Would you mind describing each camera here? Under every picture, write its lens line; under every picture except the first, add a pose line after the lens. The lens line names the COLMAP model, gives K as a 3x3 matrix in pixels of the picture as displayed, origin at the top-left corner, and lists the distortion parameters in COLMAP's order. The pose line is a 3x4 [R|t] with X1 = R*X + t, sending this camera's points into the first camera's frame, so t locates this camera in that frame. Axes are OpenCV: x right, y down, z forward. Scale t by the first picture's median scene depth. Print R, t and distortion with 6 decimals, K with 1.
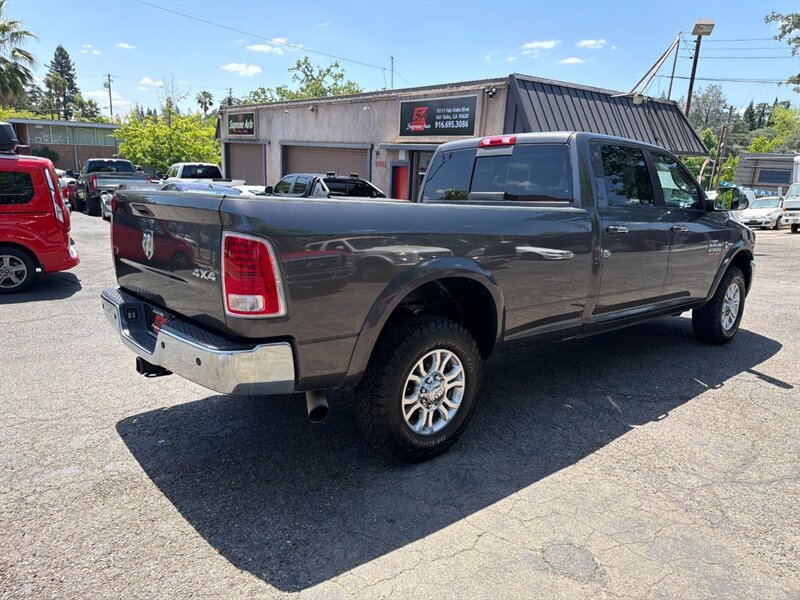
lens RADIAL K [[564.2, 0, 401.5], [0, 564.2, 306.3], [0, 0, 1]] dist [0.041860, -0.058438]
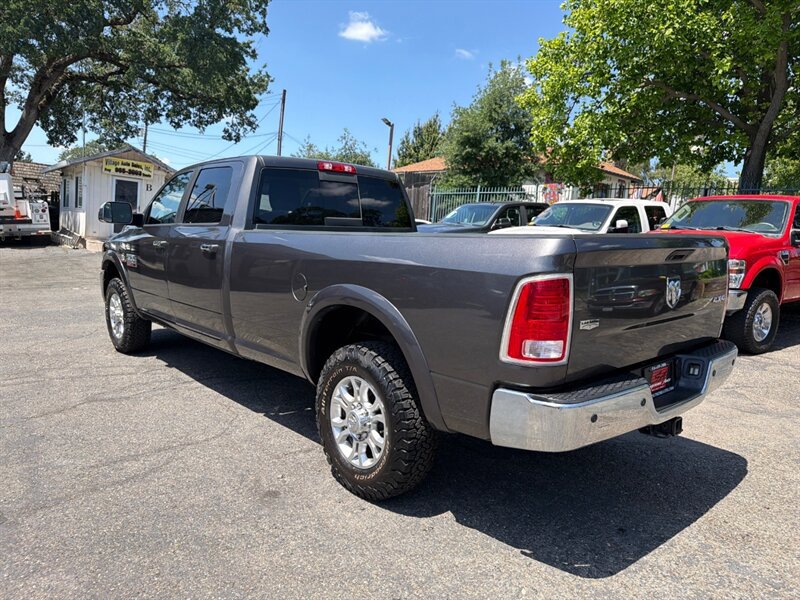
lens RADIAL K [[564.2, 0, 398.9], [0, 564.2, 300.4], [0, 0, 1]] dist [0.041860, -0.058438]
pose [[-0.006269, -0.154292, 0.988005, -0.299801], [0.162323, 0.974764, 0.153254, -0.068216], [-0.986718, 0.161337, 0.018935, 0.315697]]
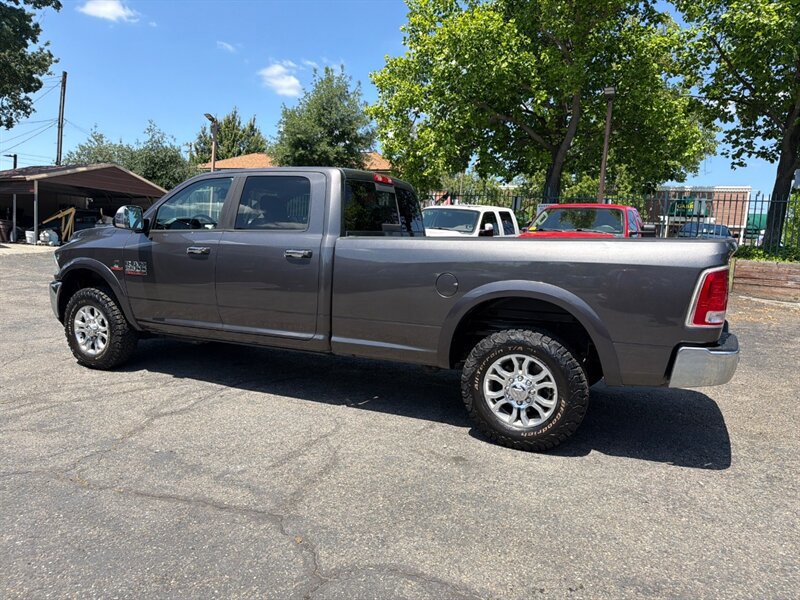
lens RADIAL K [[564.2, 0, 397.7], [0, 564.2, 298.7], [0, 0, 1]] dist [0.041860, -0.058438]
pose [[-0.385246, -0.142805, 0.911698, -0.310683], [0.140188, 0.967431, 0.210772, -0.101600], [-0.912104, 0.209008, -0.352679, 0.491690]]
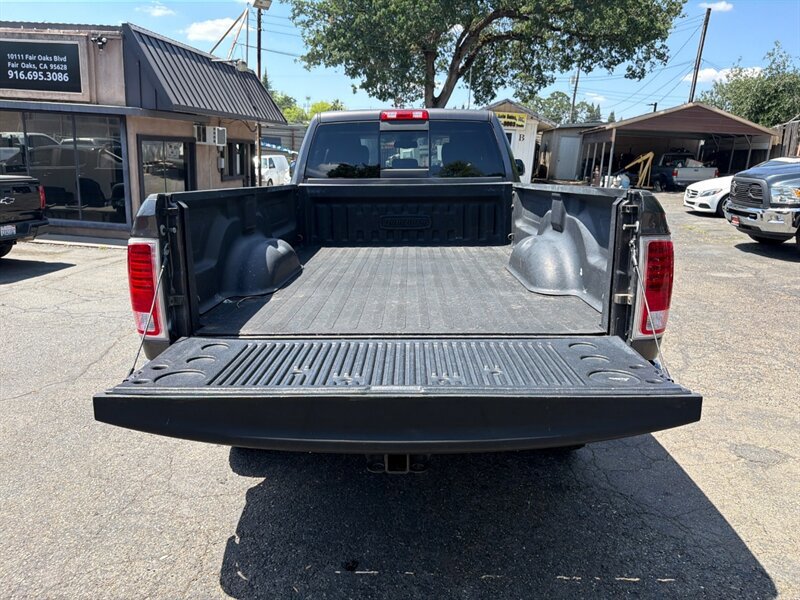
lens RADIAL K [[564.2, 0, 406.0], [0, 564.2, 293.5], [0, 0, 1]] dist [0.041860, -0.058438]
pose [[0.666640, -0.190353, 0.720664, -0.201293], [0.162098, 0.980725, 0.109098, -0.034358], [-0.727540, 0.044089, 0.684647, 0.122426]]
